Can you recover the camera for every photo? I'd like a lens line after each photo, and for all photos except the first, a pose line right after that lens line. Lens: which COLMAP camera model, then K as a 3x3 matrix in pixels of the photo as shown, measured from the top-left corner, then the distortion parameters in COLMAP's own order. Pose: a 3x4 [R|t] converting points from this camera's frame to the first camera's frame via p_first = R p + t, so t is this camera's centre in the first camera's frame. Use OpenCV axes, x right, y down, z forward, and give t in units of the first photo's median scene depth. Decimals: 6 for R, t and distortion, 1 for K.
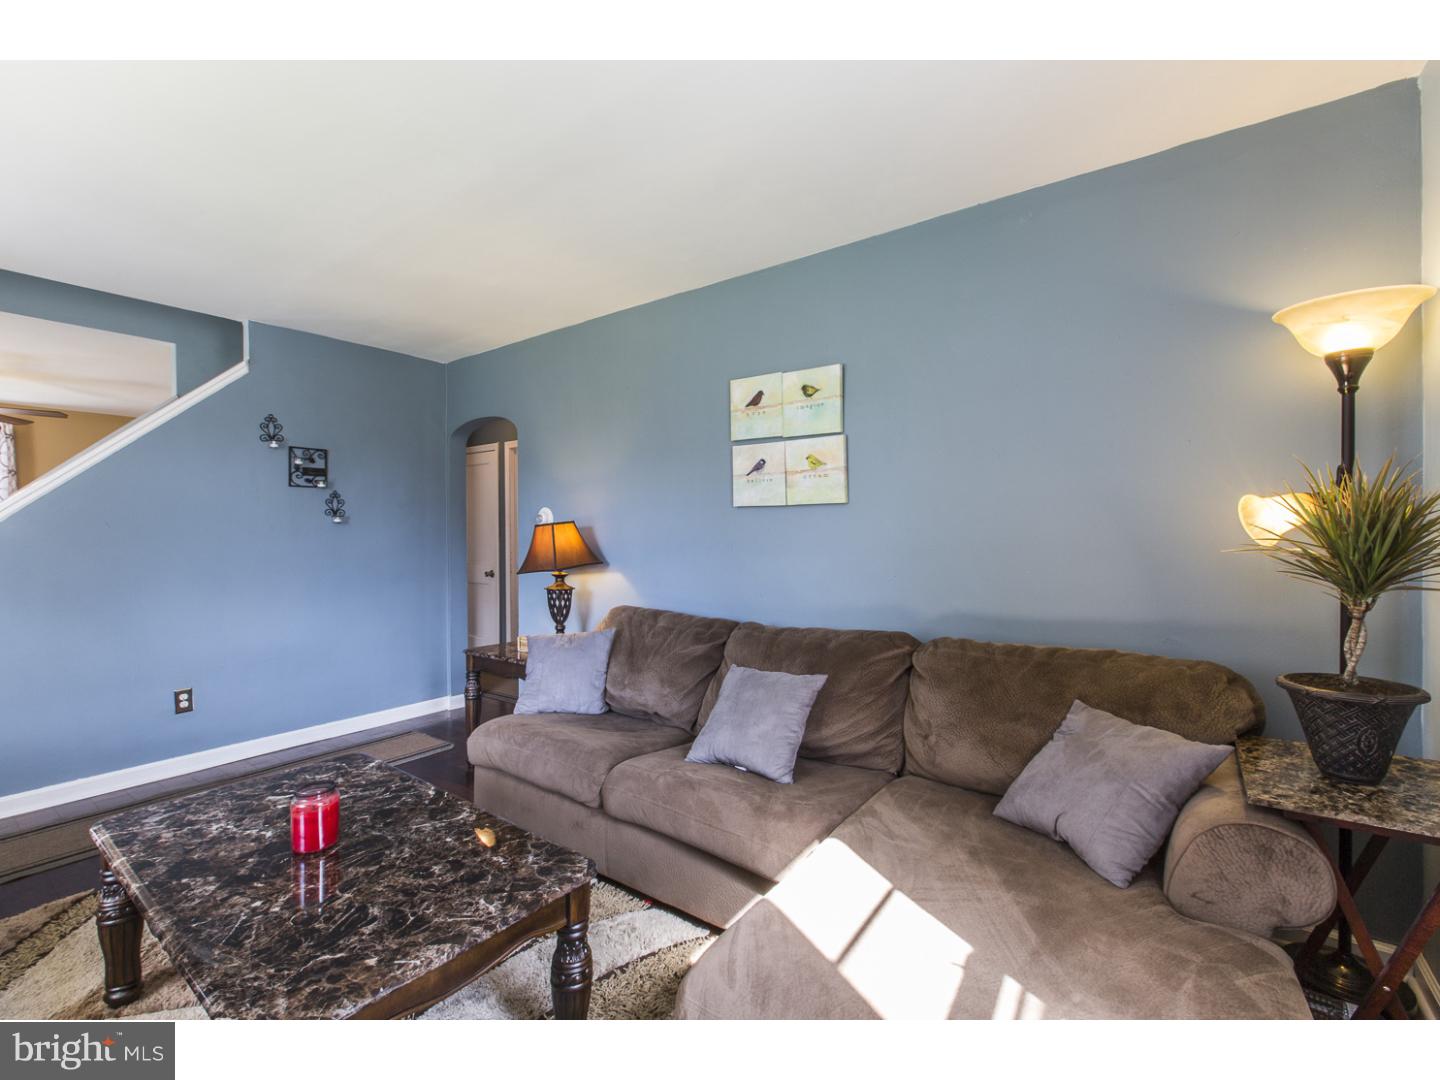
lens RADIAL K [[635.4, 0, 720.0], [0, 635.4, 540.0], [0, 0, 1]] dist [0.002608, -0.001285]
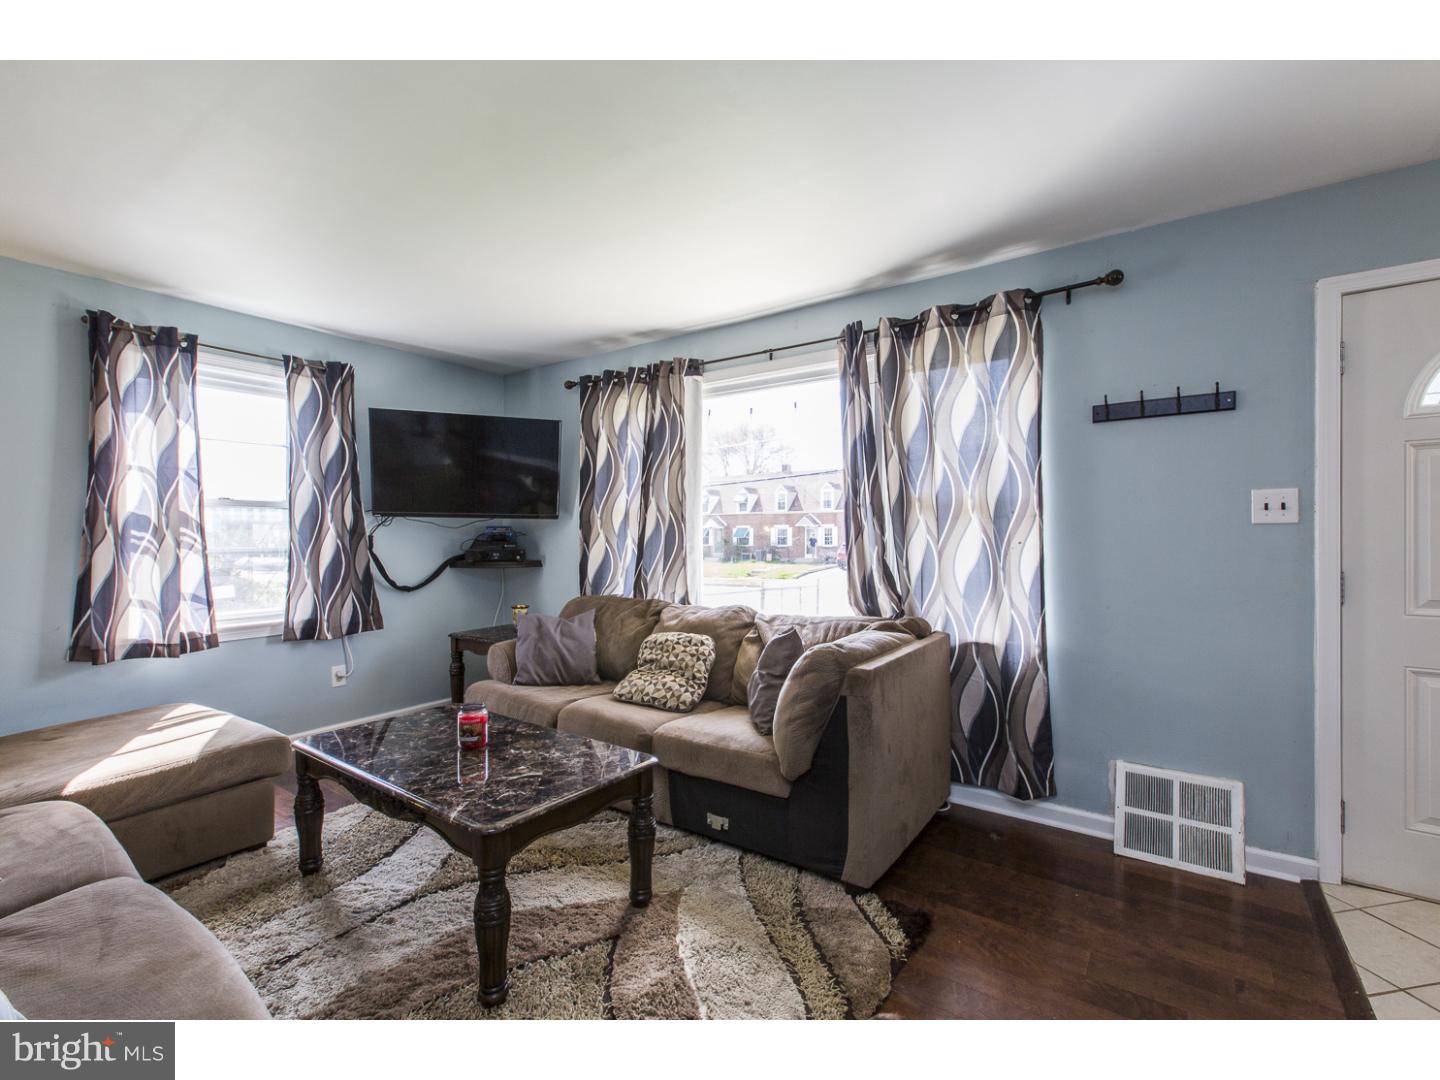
lens RADIAL K [[635.4, 0, 720.0], [0, 635.4, 540.0], [0, 0, 1]] dist [0.002608, -0.001285]
pose [[-0.999755, 0.007070, -0.020991, -1.048724], [0.006674, 0.999799, 0.018900, -0.020803], [0.021121, 0.018756, -0.999601, 2.205004]]
